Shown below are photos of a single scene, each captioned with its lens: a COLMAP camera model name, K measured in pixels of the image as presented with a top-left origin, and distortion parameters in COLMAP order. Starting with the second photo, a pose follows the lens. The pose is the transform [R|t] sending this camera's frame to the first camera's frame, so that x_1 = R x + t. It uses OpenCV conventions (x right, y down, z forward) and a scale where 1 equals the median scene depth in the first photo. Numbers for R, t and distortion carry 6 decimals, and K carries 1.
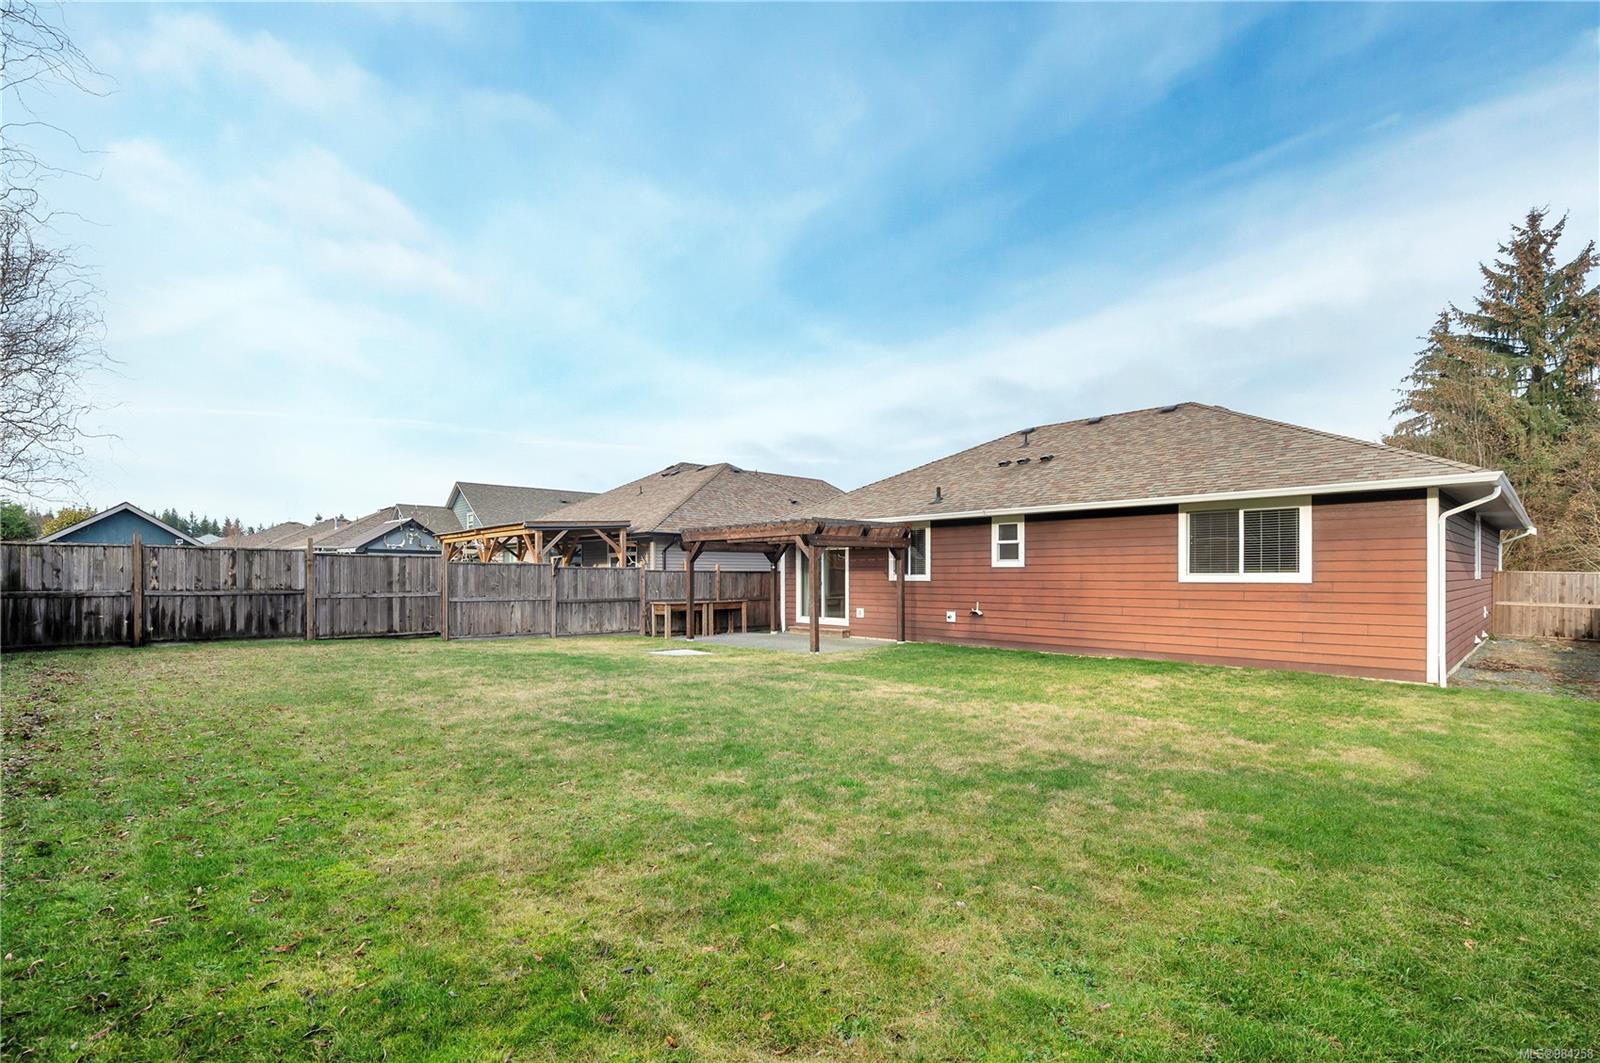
lens RADIAL K [[732.2, 0, 793.7], [0, 732.2, 570.8], [0, 0, 1]] dist [0.000104, 0.000484]
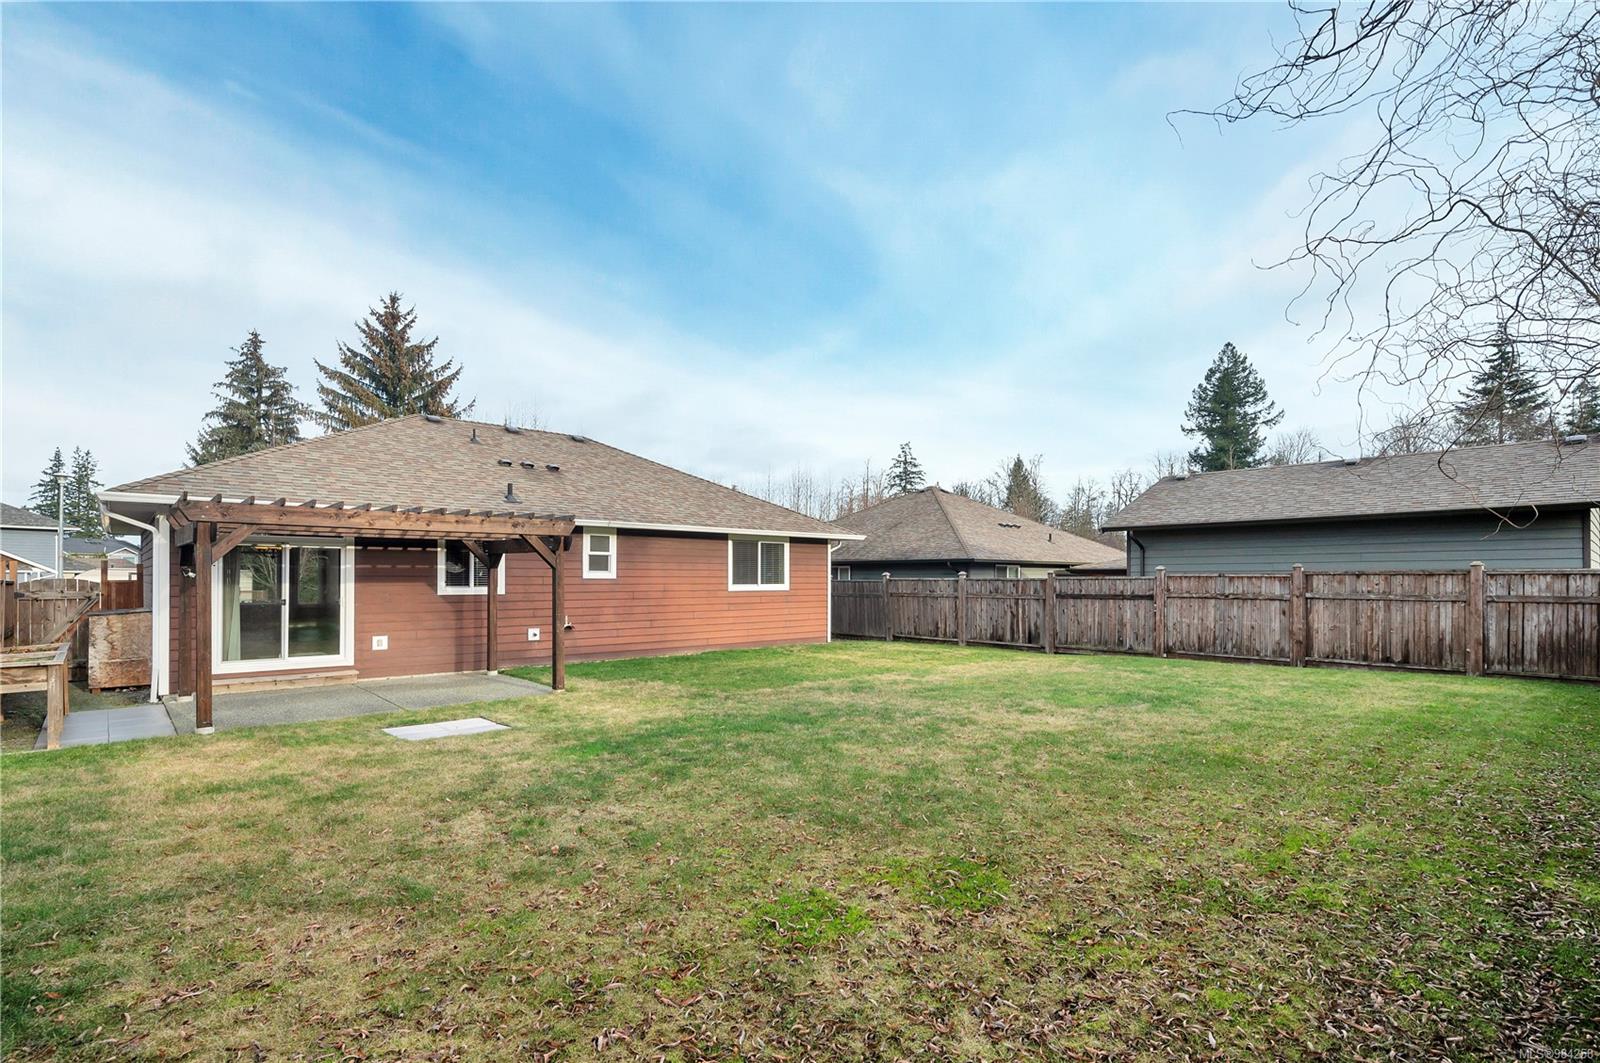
lens RADIAL K [[732.2, 0, 812.6], [0, 732.2, 580.6], [0, 0, 1]] dist [0.000104, 0.000484]
pose [[0.018445, -0.002812, 0.999826, -0.837376], [-0.009058, 0.999955, 0.002980, -0.009531], [-0.999789, -0.009111, 0.018418, 0.825964]]
